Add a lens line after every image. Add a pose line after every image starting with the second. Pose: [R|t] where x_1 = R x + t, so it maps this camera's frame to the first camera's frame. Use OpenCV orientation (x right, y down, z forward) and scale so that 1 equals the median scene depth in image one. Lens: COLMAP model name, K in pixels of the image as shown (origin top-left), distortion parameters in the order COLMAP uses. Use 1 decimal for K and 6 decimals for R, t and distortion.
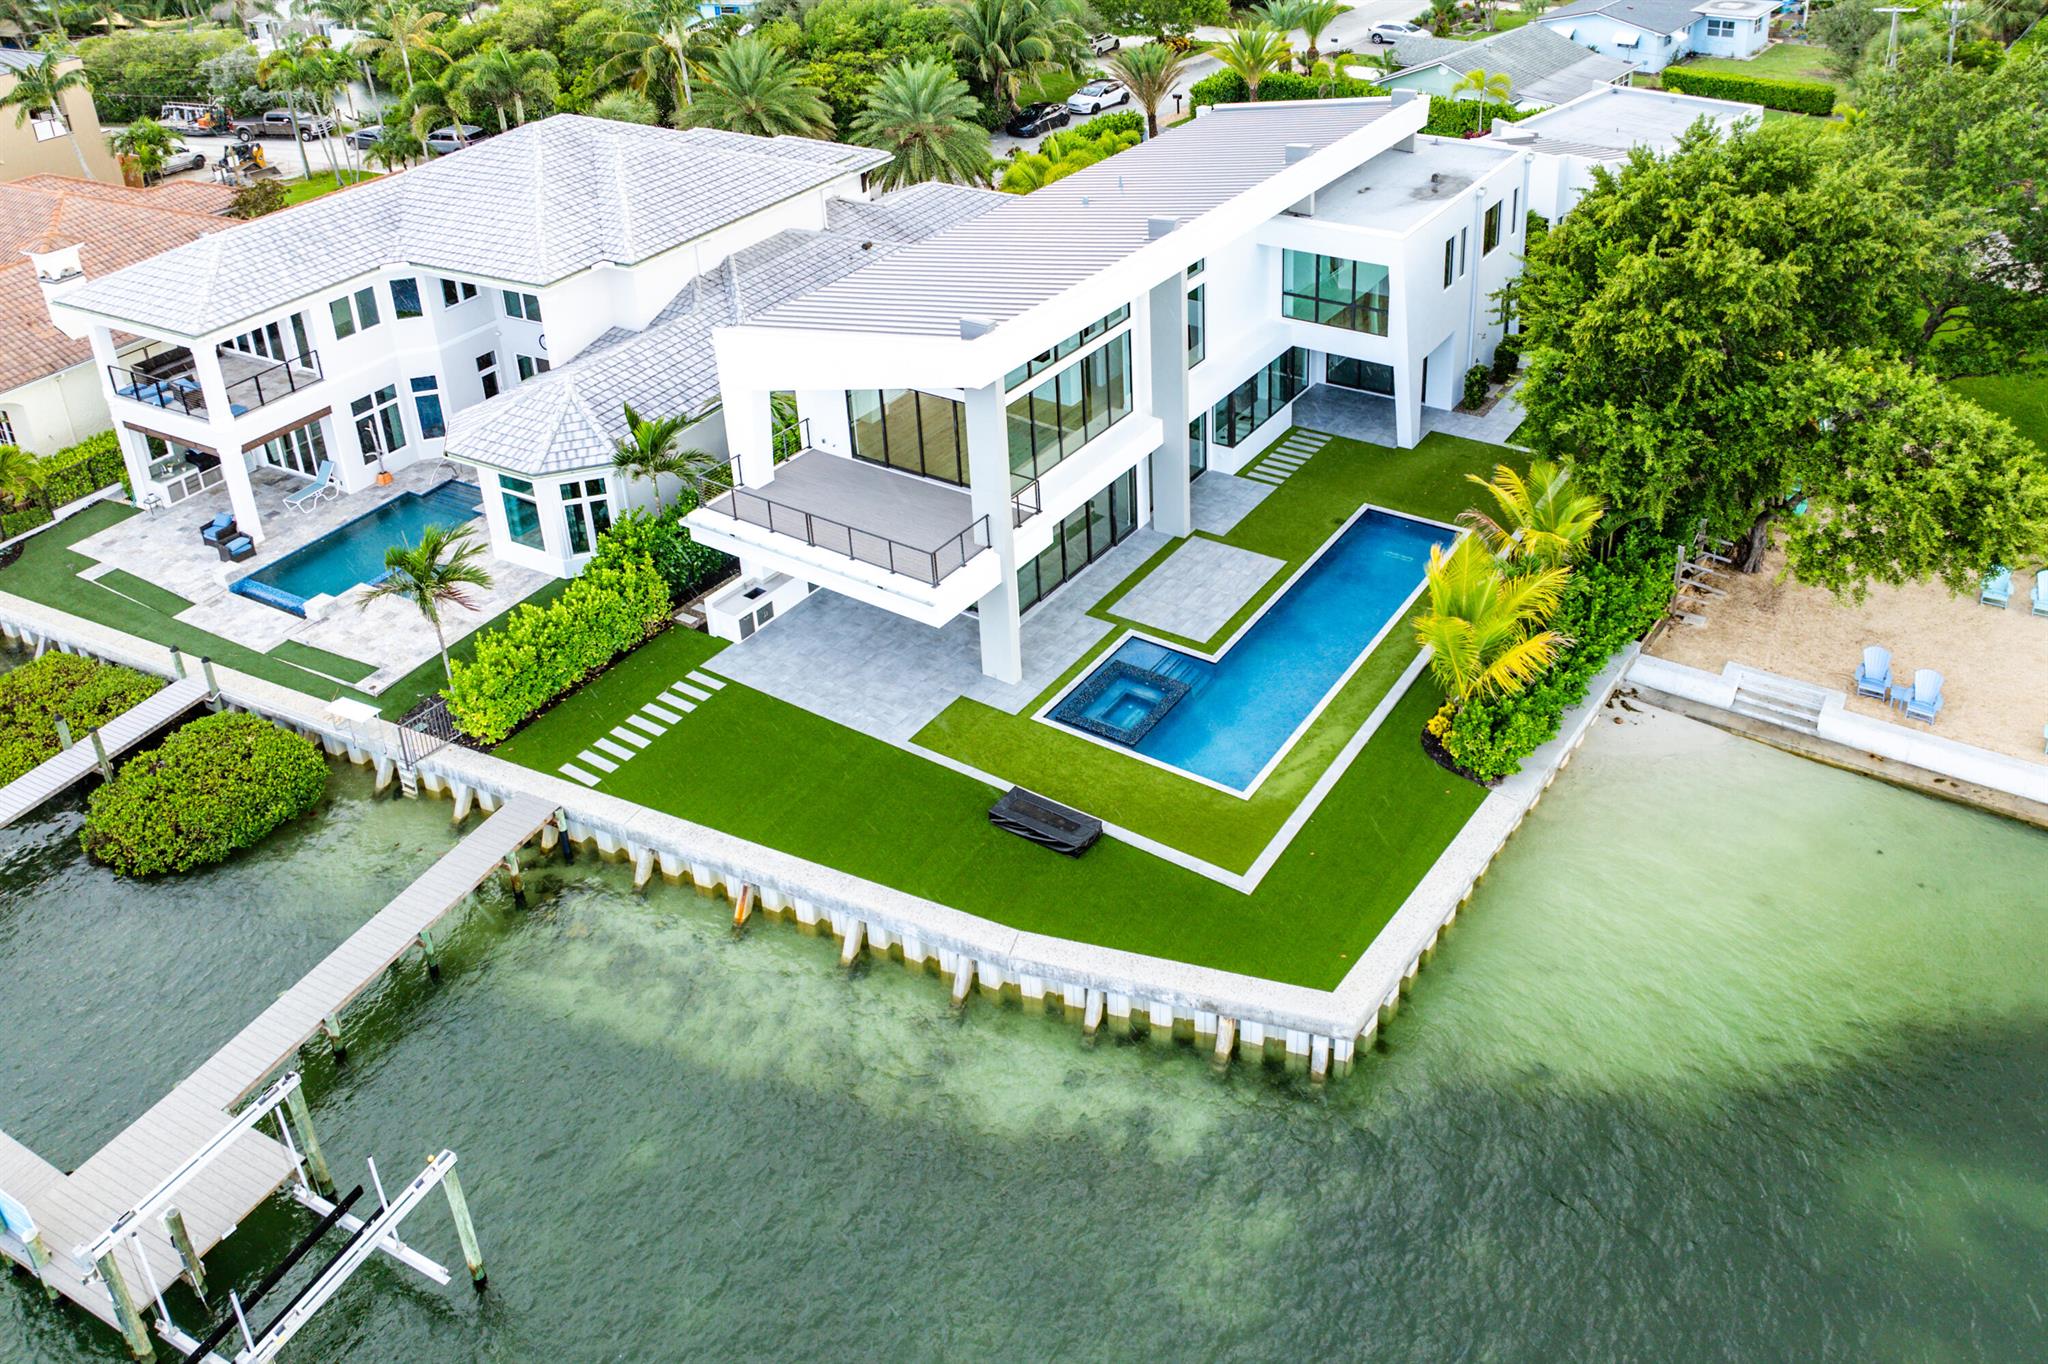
lens RADIAL K [[1490.4, 0, 1036.4], [0, 1490.4, 467.6], [0, 0, 1]] dist [-0.034508, -0.002628]
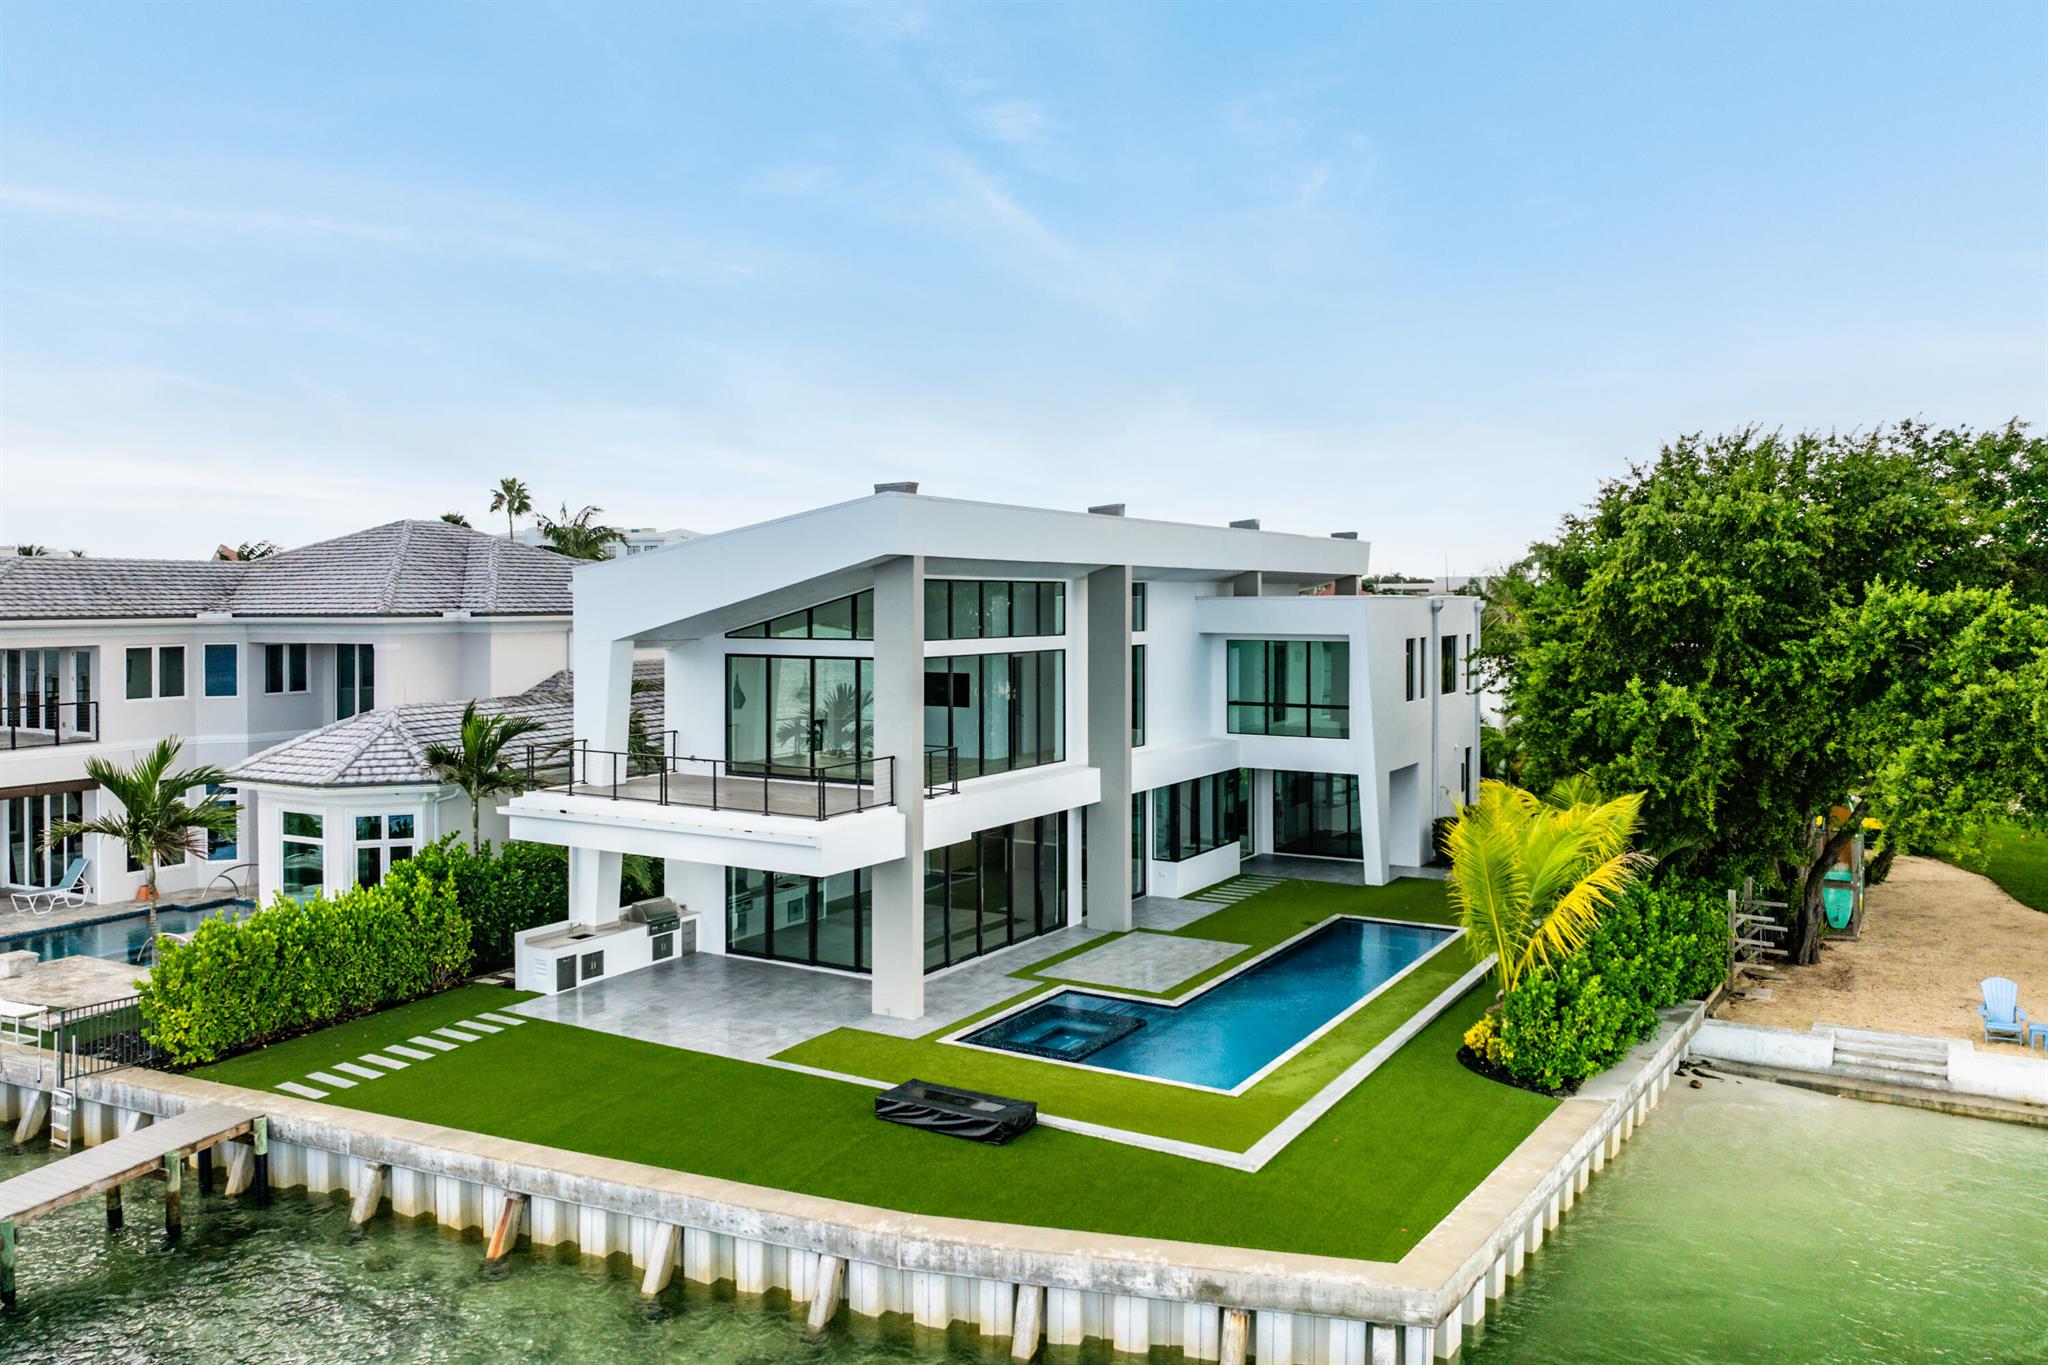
lens RADIAL K [[1490.4, 0, 1022.1], [0, 1490.4, 667.4], [0, 0, 1]] dist [-0.034508, -0.002628]
pose [[0.998136, 0.033949, 0.050712, -0.004423], [-0.010994, 0.917417, -0.397775, 0.288634], [-0.060028, 0.396476, 0.916080, 0.240344]]
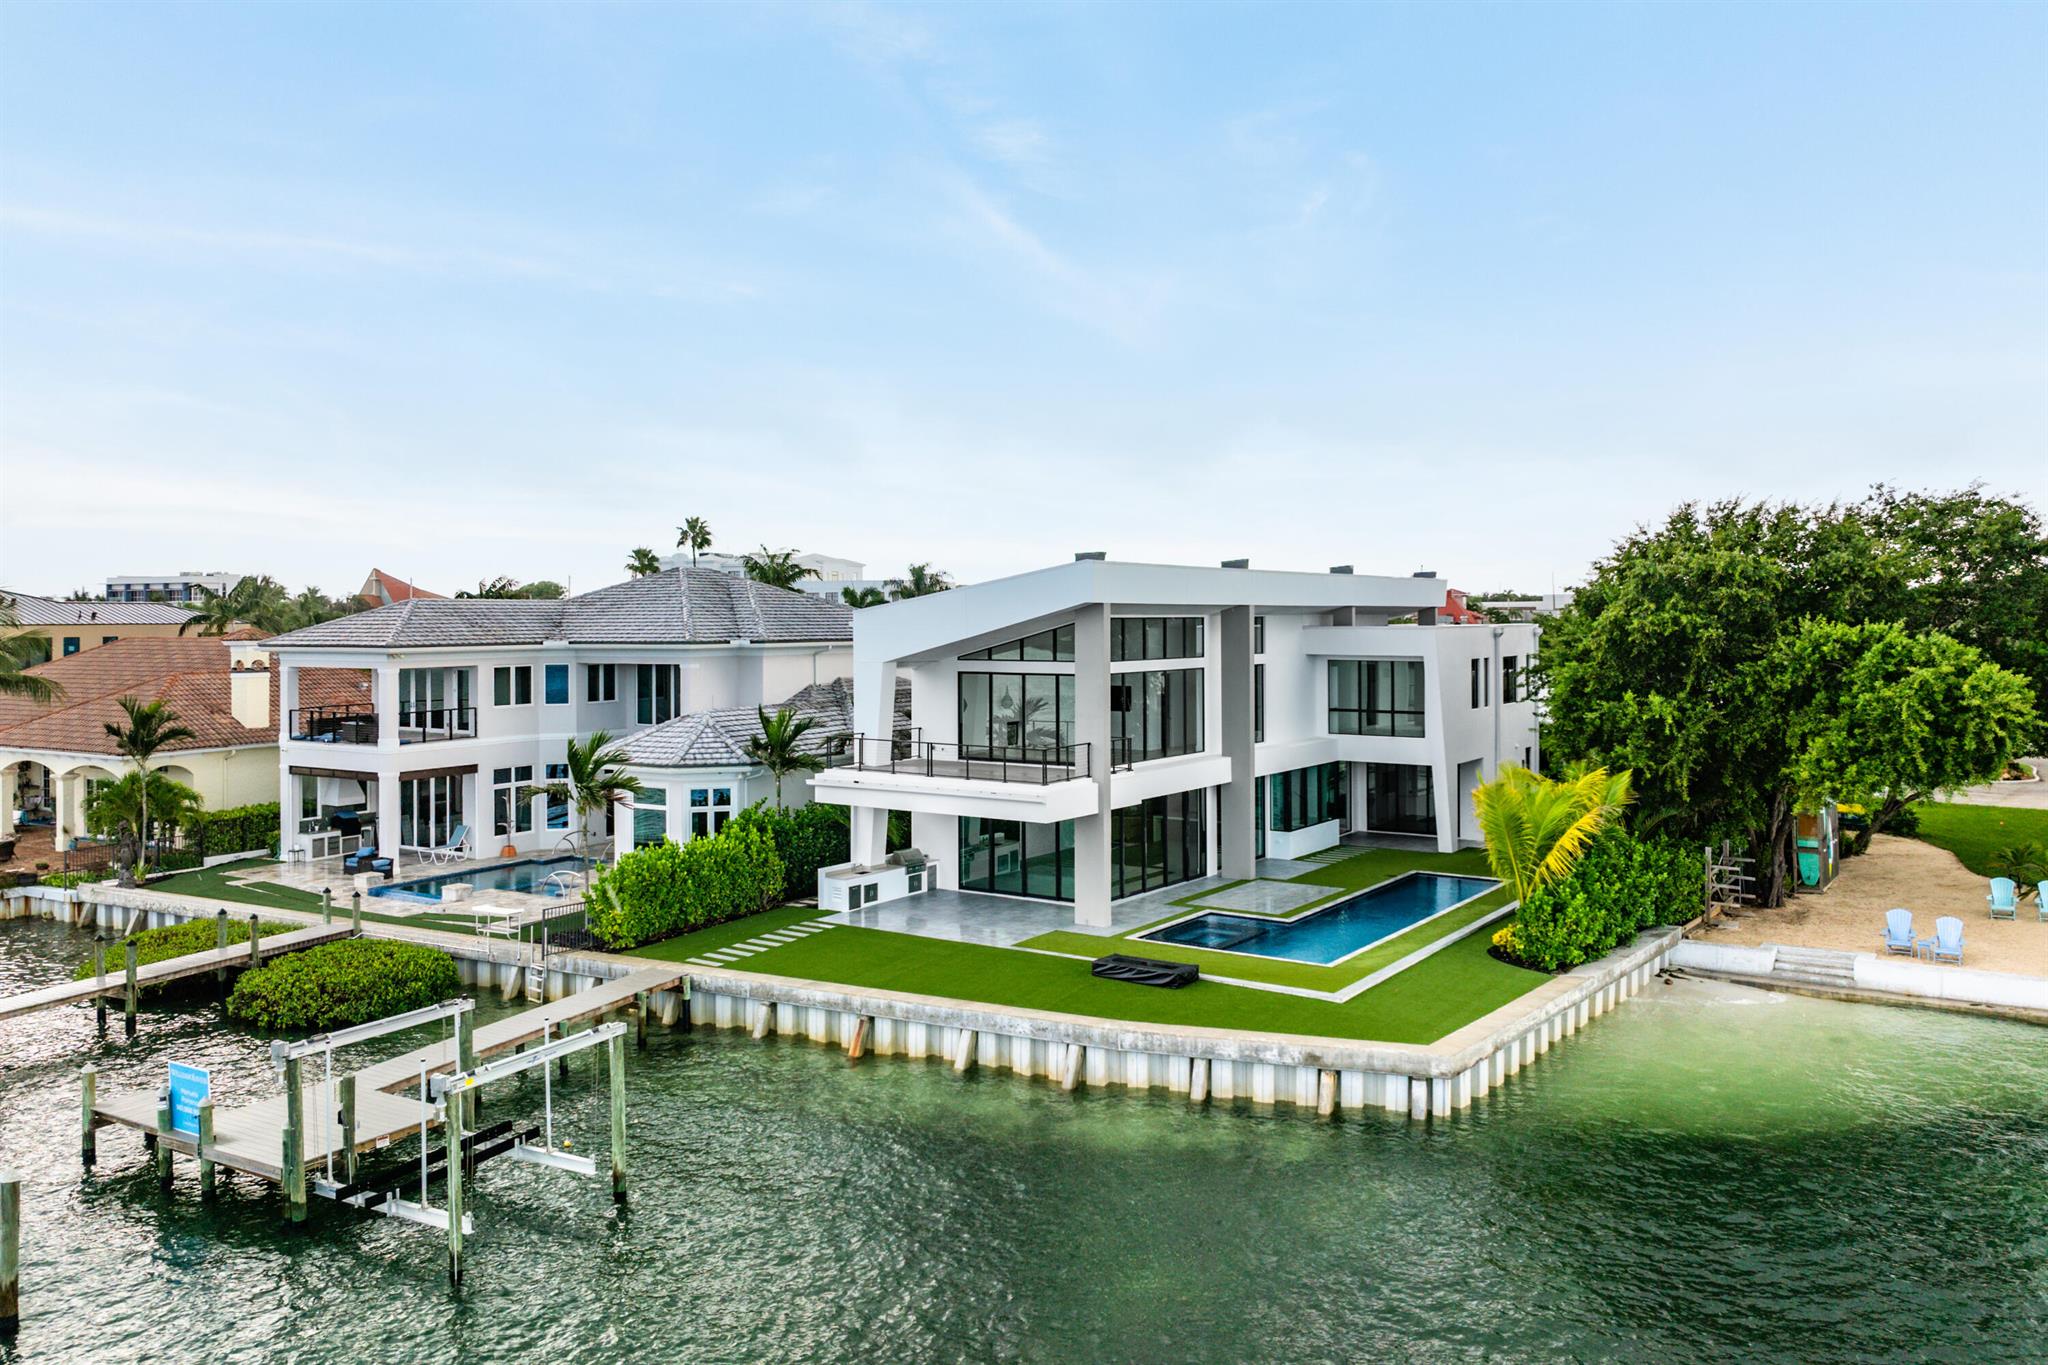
lens RADIAL K [[1490.4, 0, 1011.1], [0, 1490.4, 676.0], [0, 0, 1]] dist [-0.034508, -0.002628]
pose [[0.999056, 0.033451, -0.027725, -0.060049], [-0.041767, 0.915214, -0.400797, 0.424918], [0.011967, 0.401577, 0.915747, -0.064795]]
